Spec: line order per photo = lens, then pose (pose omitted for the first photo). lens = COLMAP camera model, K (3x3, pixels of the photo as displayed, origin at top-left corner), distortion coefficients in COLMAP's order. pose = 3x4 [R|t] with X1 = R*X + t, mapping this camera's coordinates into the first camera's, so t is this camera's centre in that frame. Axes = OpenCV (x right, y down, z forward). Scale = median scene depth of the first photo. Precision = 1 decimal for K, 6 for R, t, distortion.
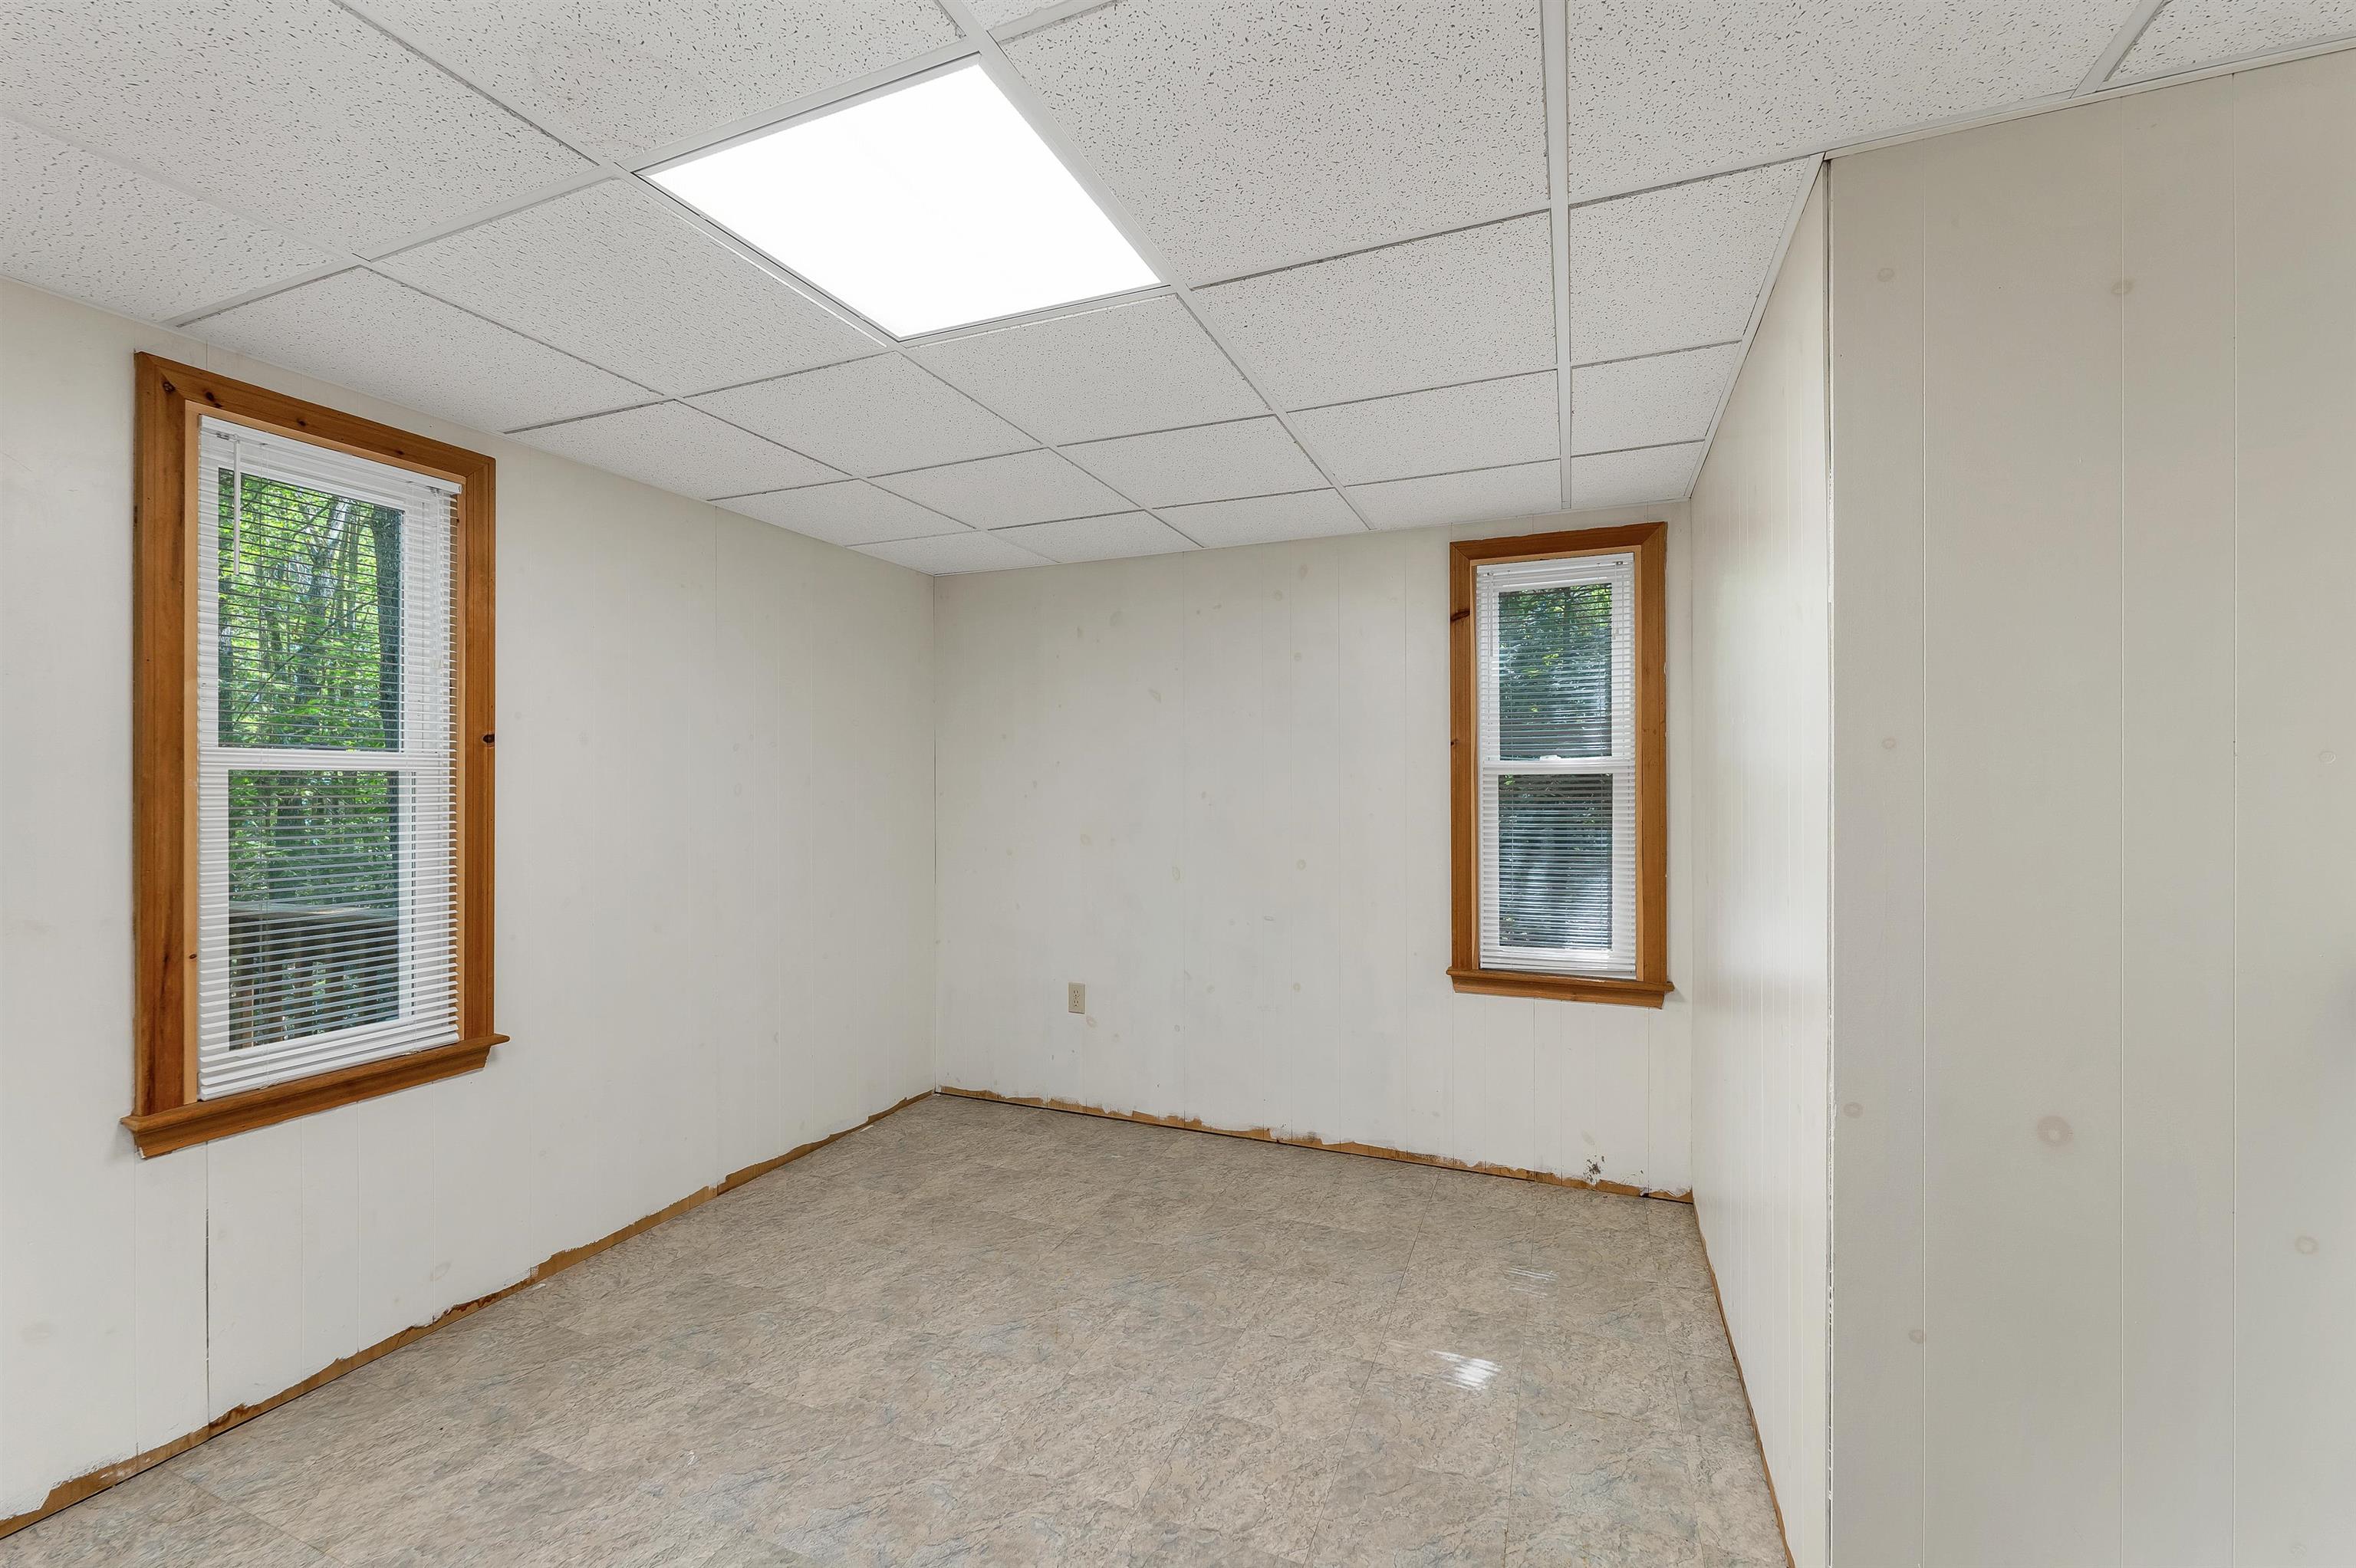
lens RADIAL K [[965.9, 0, 1168.1], [0, 965.9, 786.9], [0, 0, 1]] dist [0.000504, 0.000145]
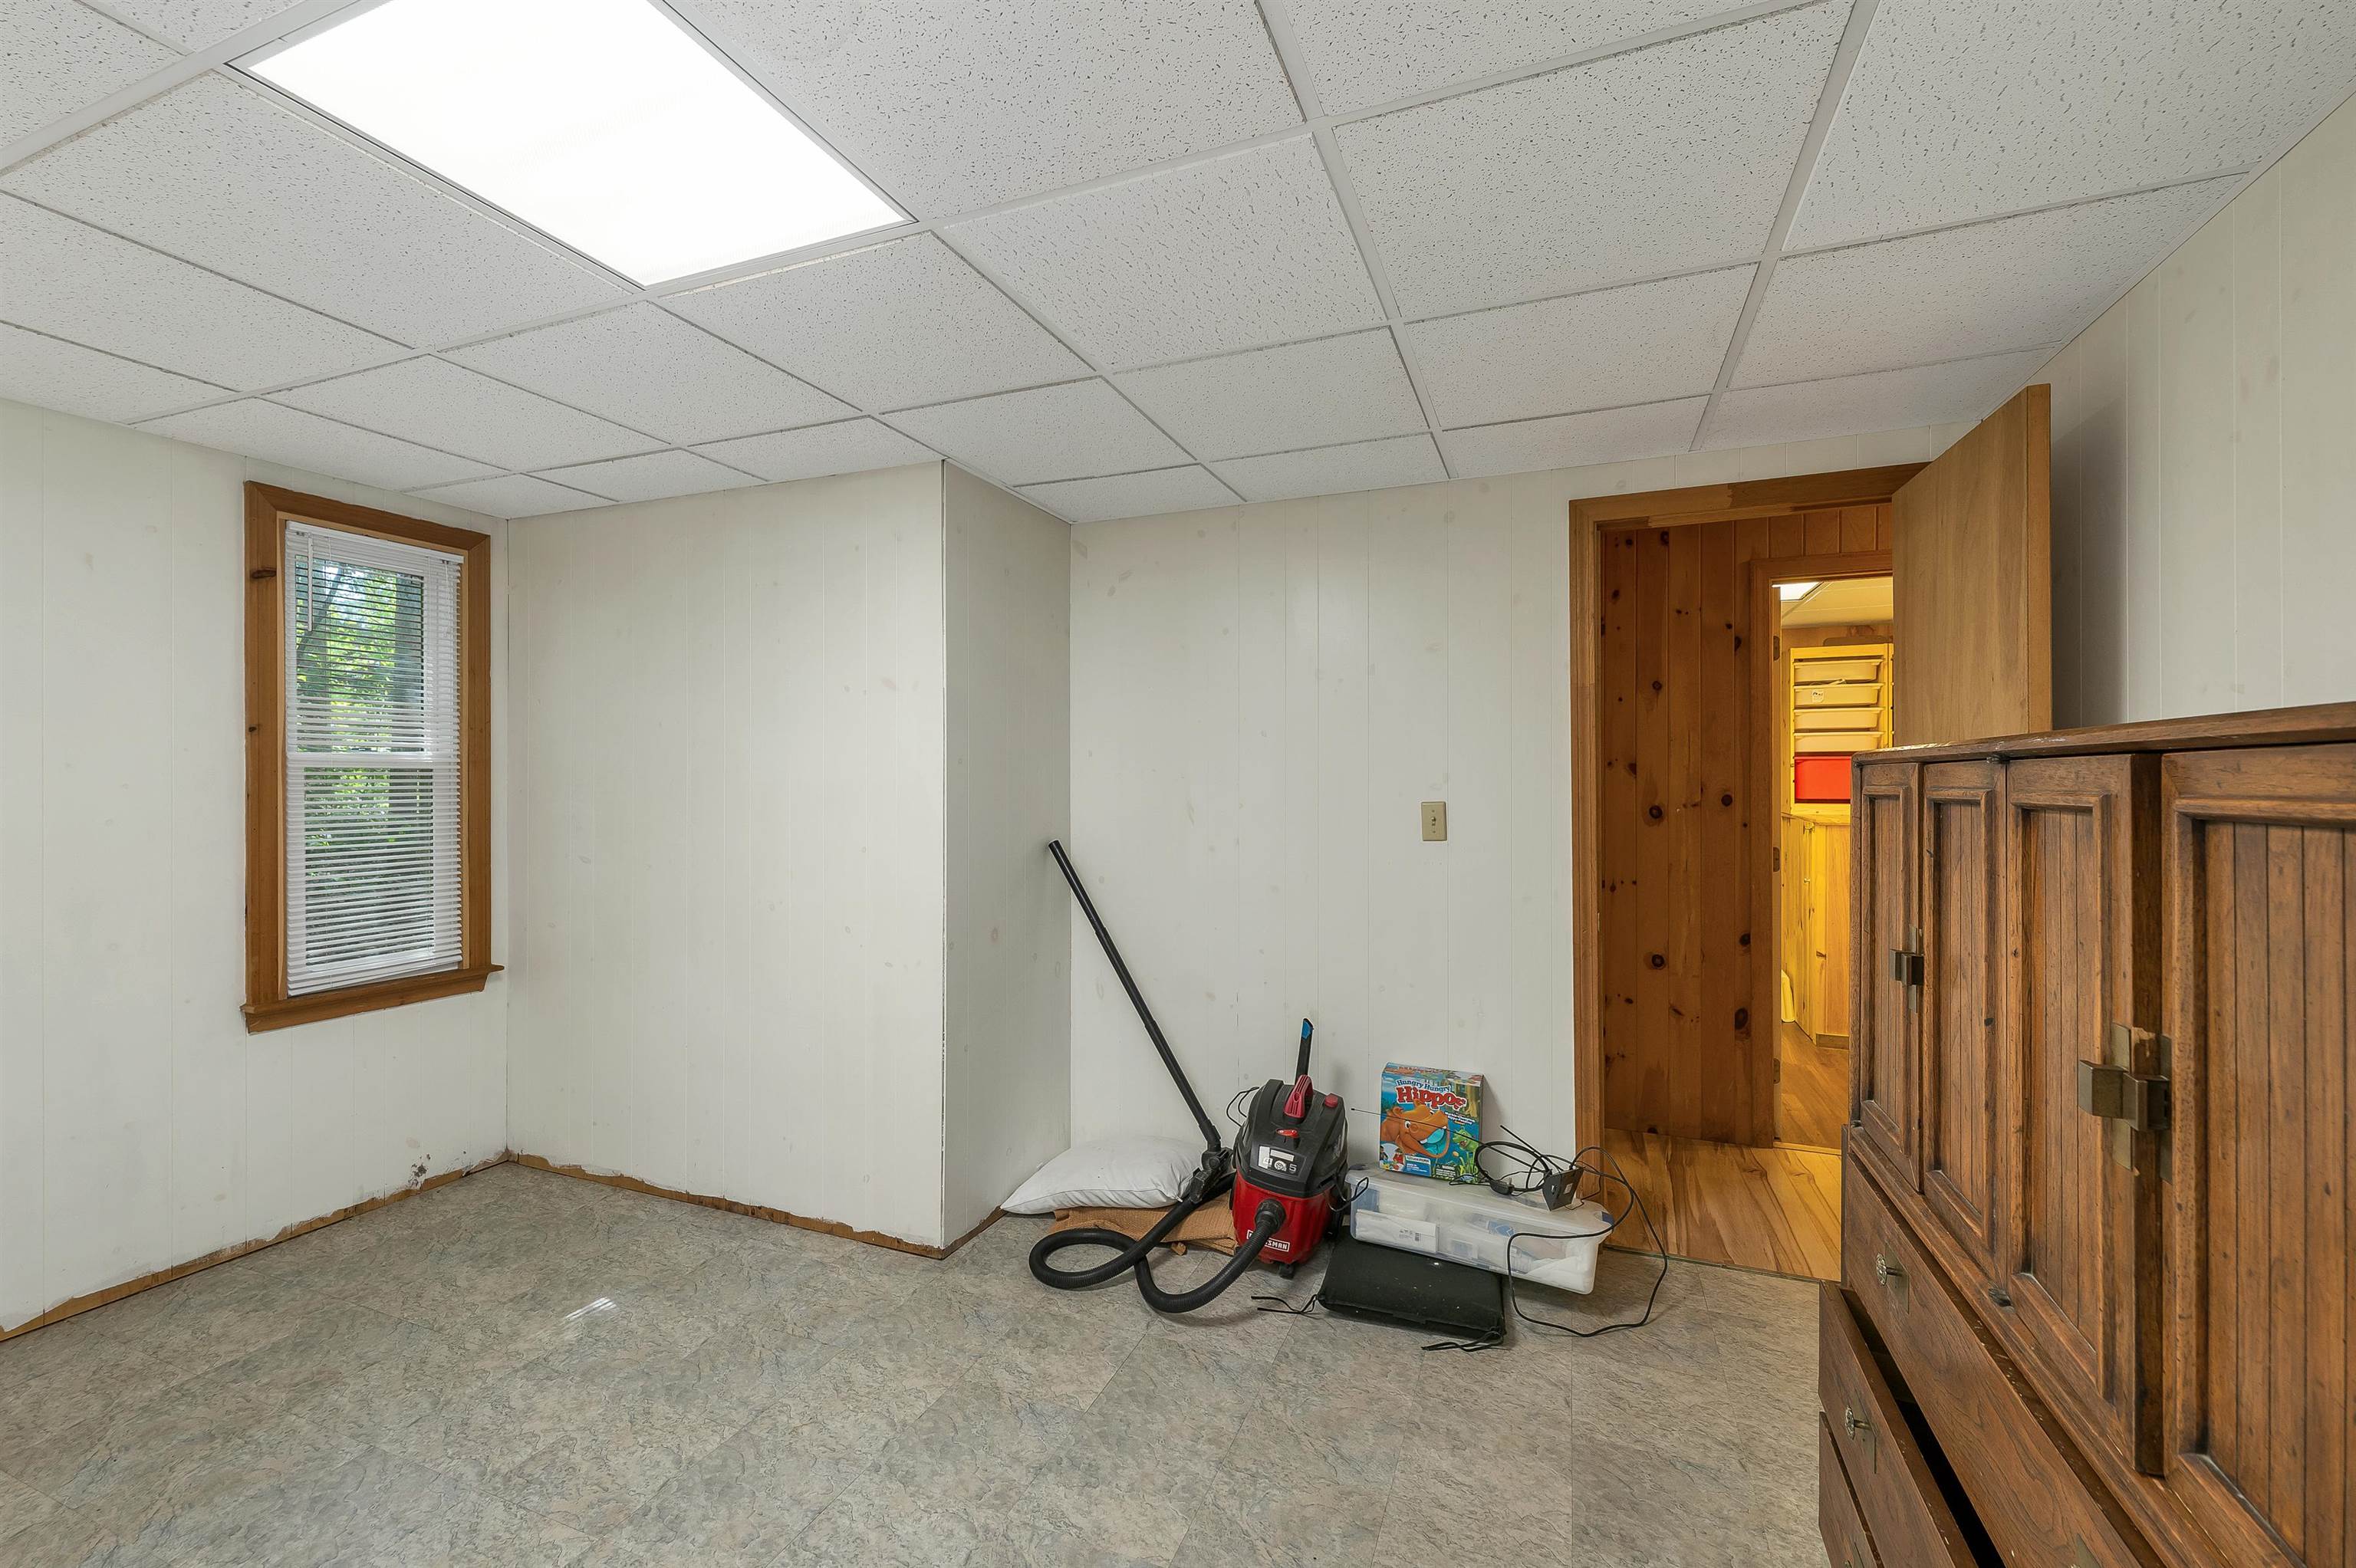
lens RADIAL K [[965.9, 0, 1168.1], [0, 965.9, 786.9], [0, 0, 1]] dist [0.000504, 0.000145]
pose [[-0.001502, -0.005099, 0.999986, -0.643892], [0.000300, 0.999987, 0.005099, -0.000546], [-0.999999, 0.000308, -0.001501, 0.285346]]
